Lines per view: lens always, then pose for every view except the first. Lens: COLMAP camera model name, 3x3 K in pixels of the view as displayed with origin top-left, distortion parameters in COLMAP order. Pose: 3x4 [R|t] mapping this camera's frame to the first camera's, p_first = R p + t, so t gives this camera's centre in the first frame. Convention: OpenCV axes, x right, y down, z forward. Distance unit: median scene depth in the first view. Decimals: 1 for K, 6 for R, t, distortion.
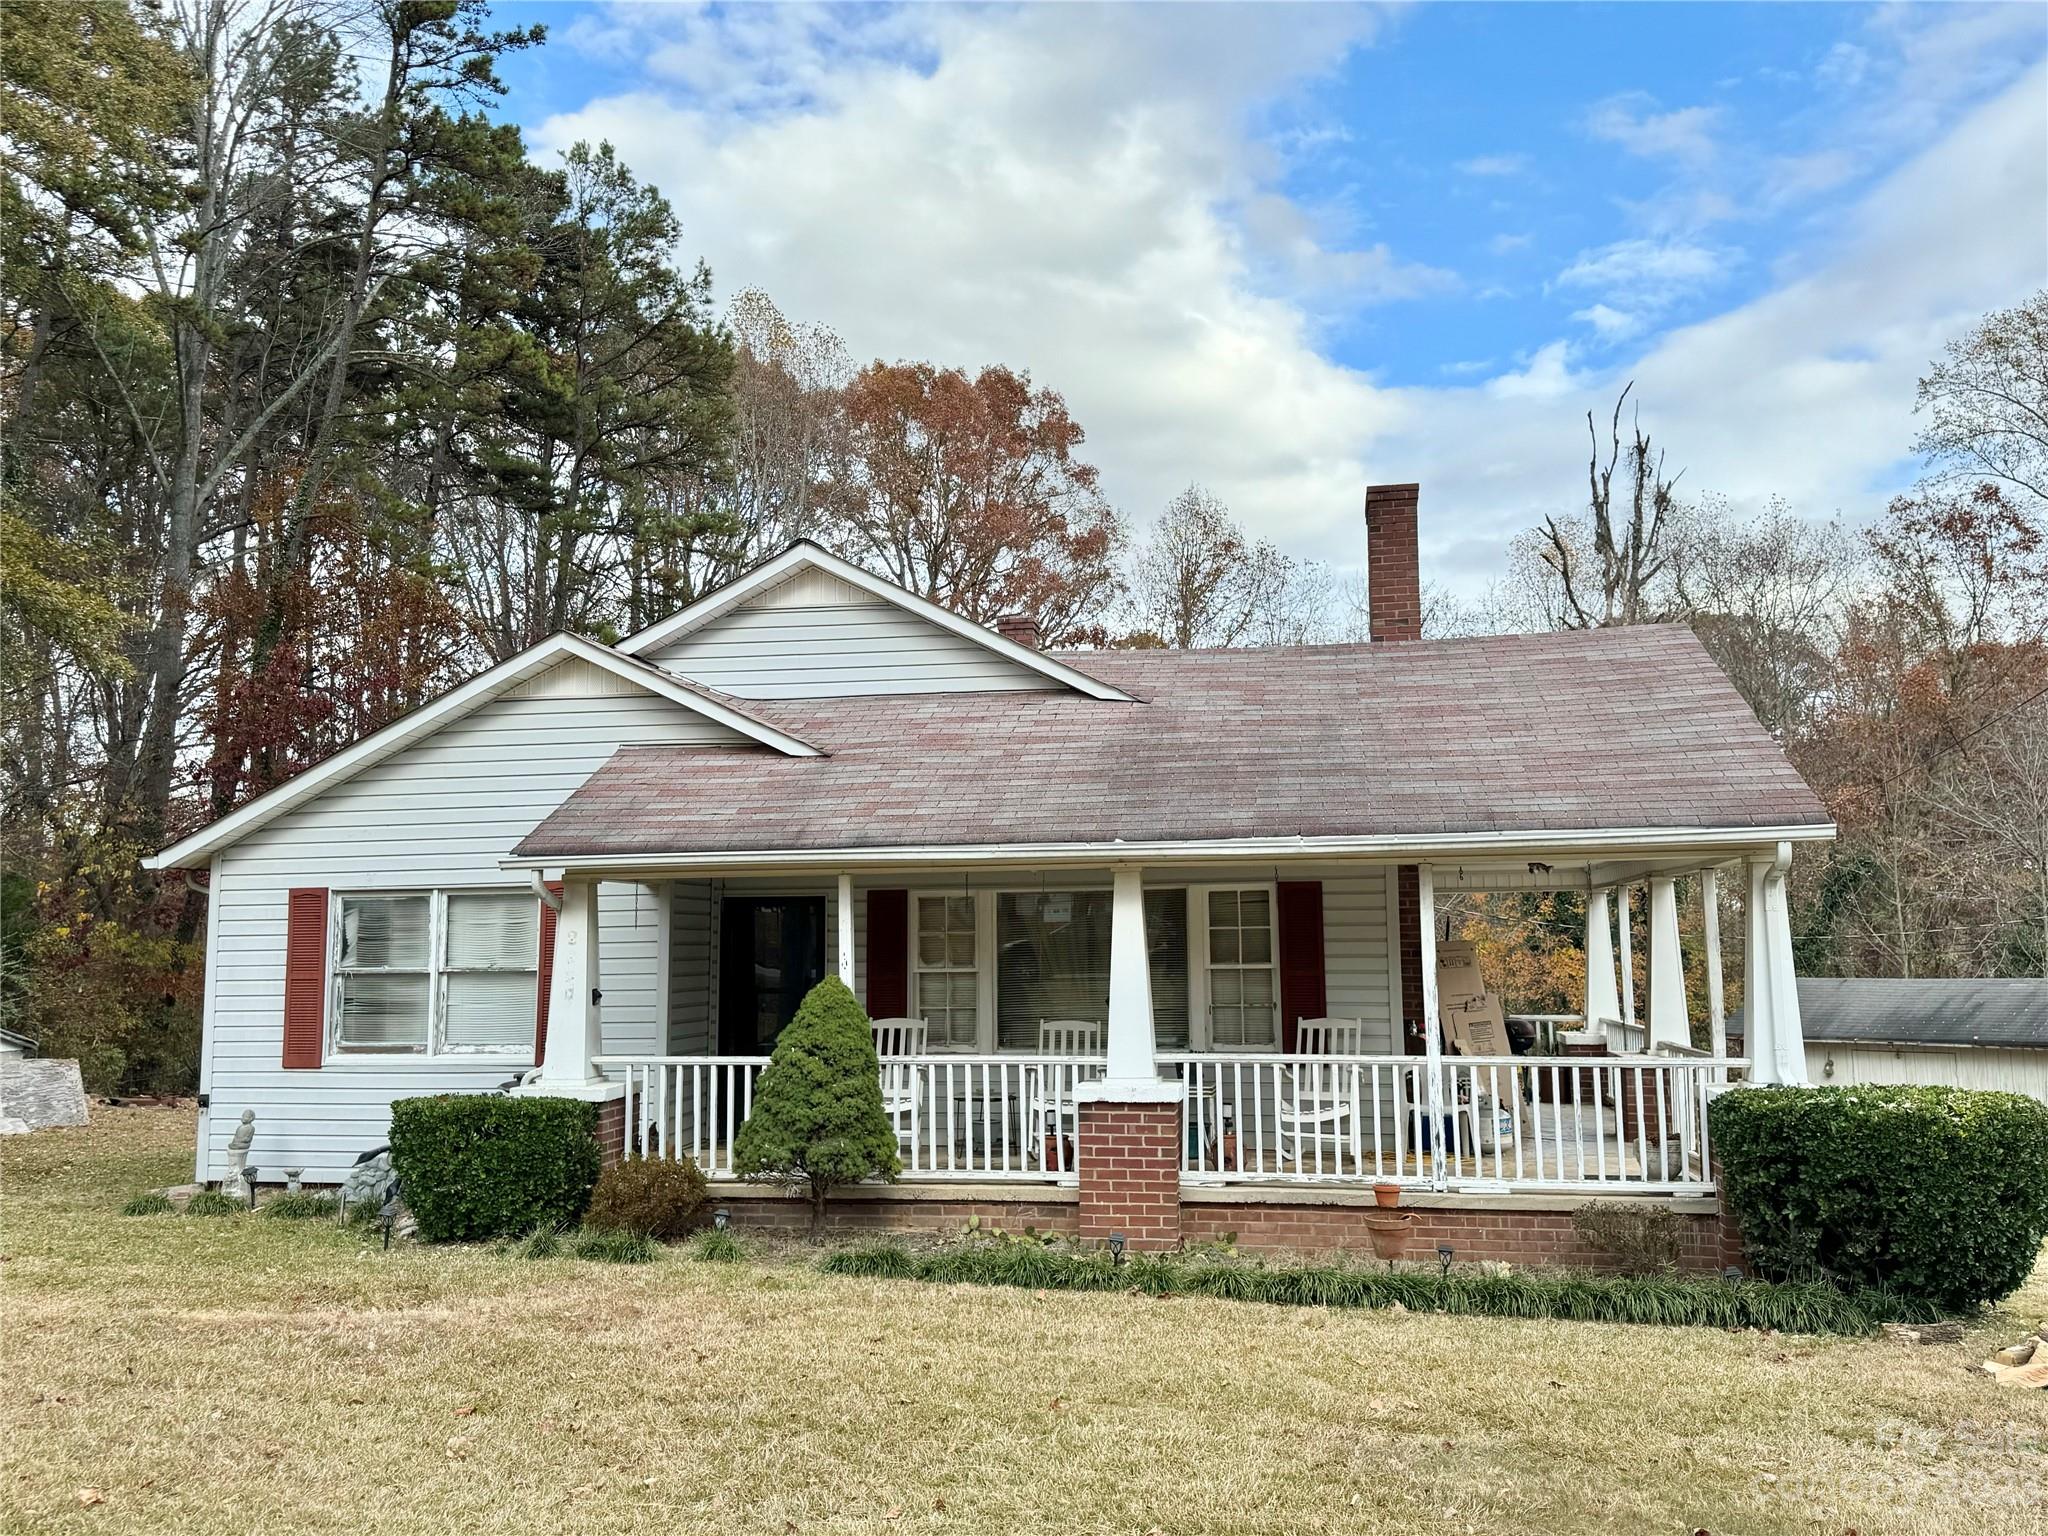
lens RADIAL K [[1607.8, 0, 1024.0], [0, 1607.8, 768.0], [0, 0, 1]] dist [0.139609, -0.226120]
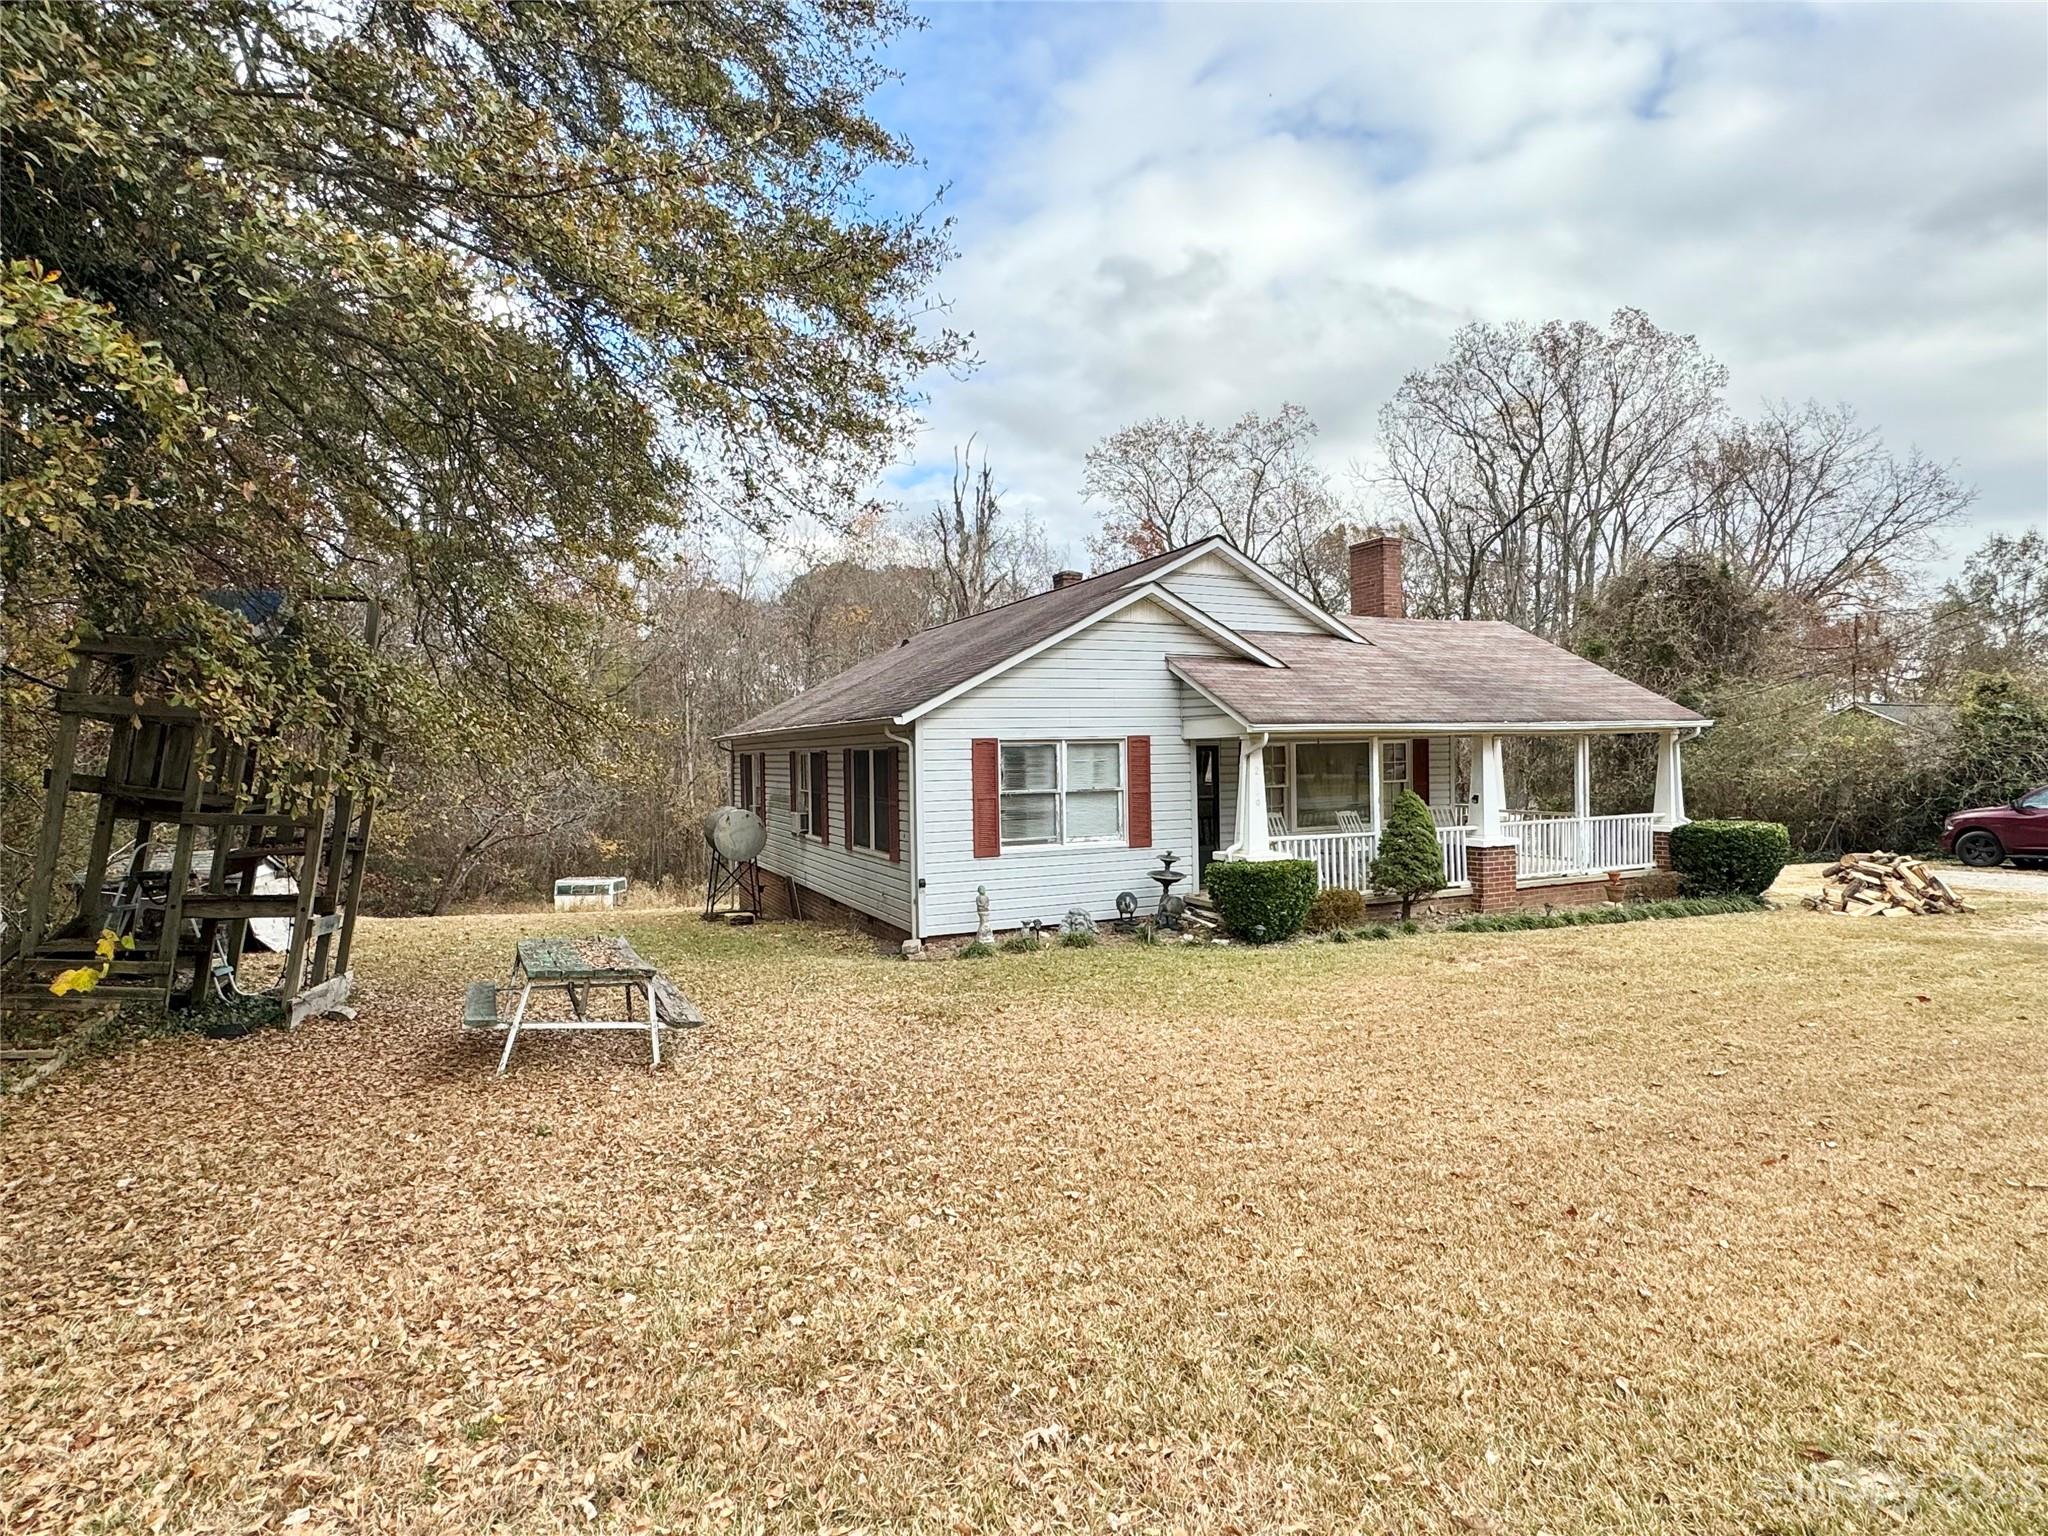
lens RADIAL K [[1088.9, 0, 1033.1], [0, 1088.9, 760.6], [0, 0, 1]] dist [0.000861, 0.024358]
pose [[0.806883, -0.005305, 0.590688, -1.000453], [-0.055332, 0.994884, 0.084518, 0.008056], [-0.588114, -0.100880, 0.802462, 0.182593]]
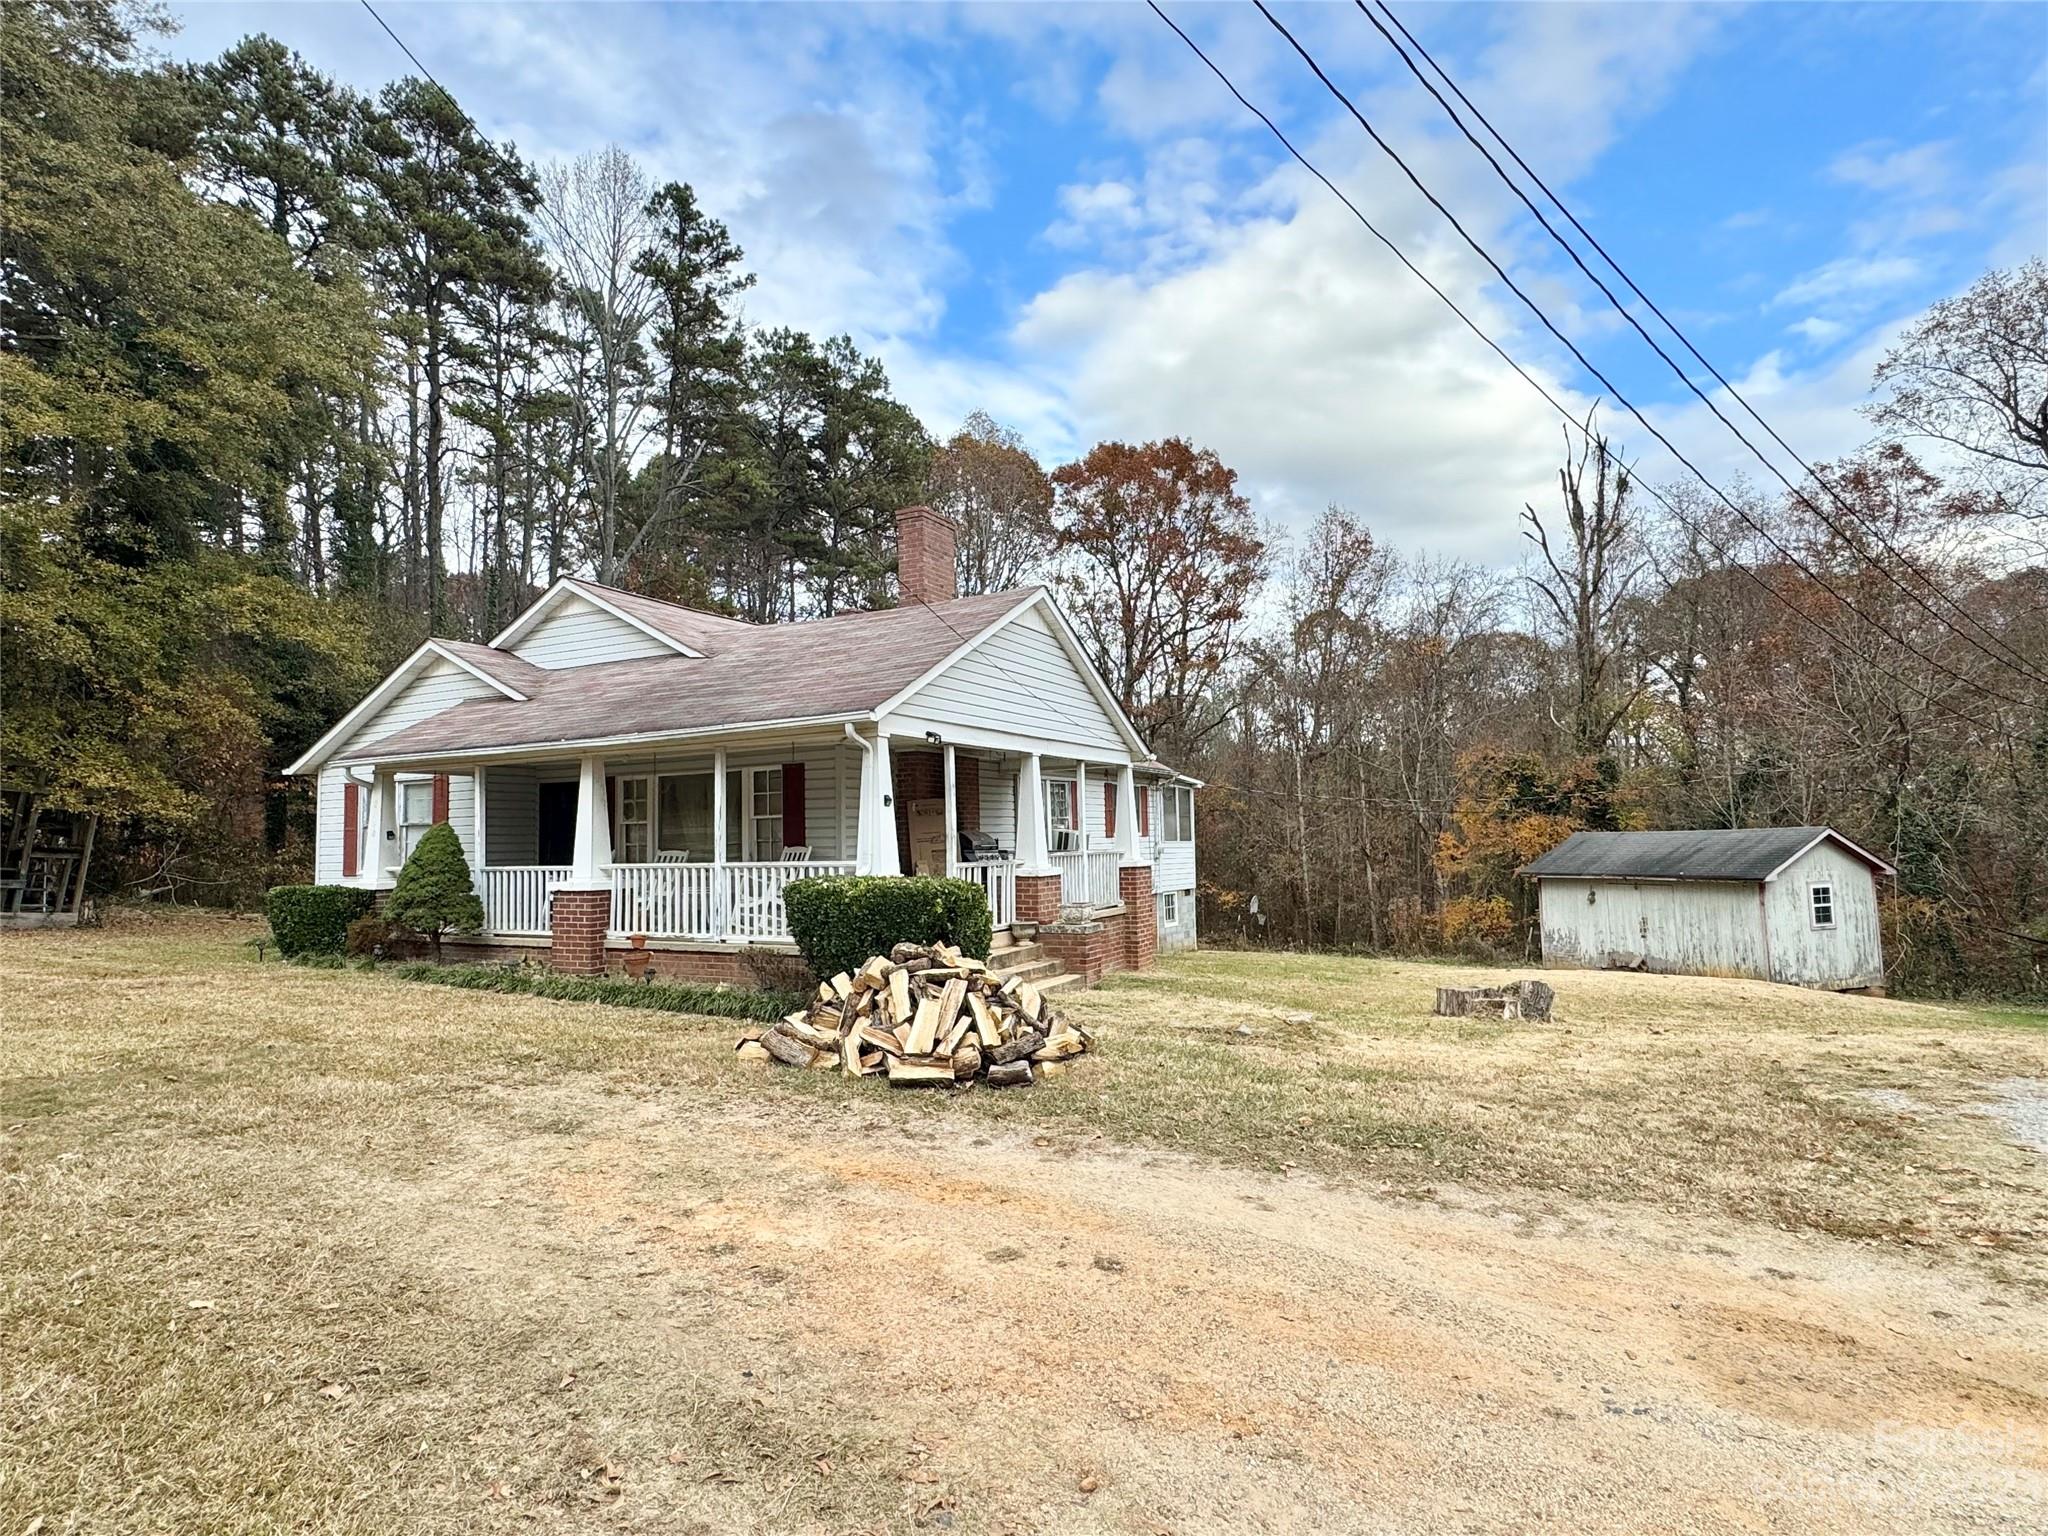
lens RADIAL K [[1063.1, 0, 1018.9], [0, 1063.1, 760.6], [0, 0, 1]] dist [0.004683, 0.000765]
pose [[0.955952, -0.029990, -0.291987, 0.681078], [0.042936, 0.998354, 0.038027, 0.035163], [0.290366, -0.048888, 0.955666, 0.043630]]
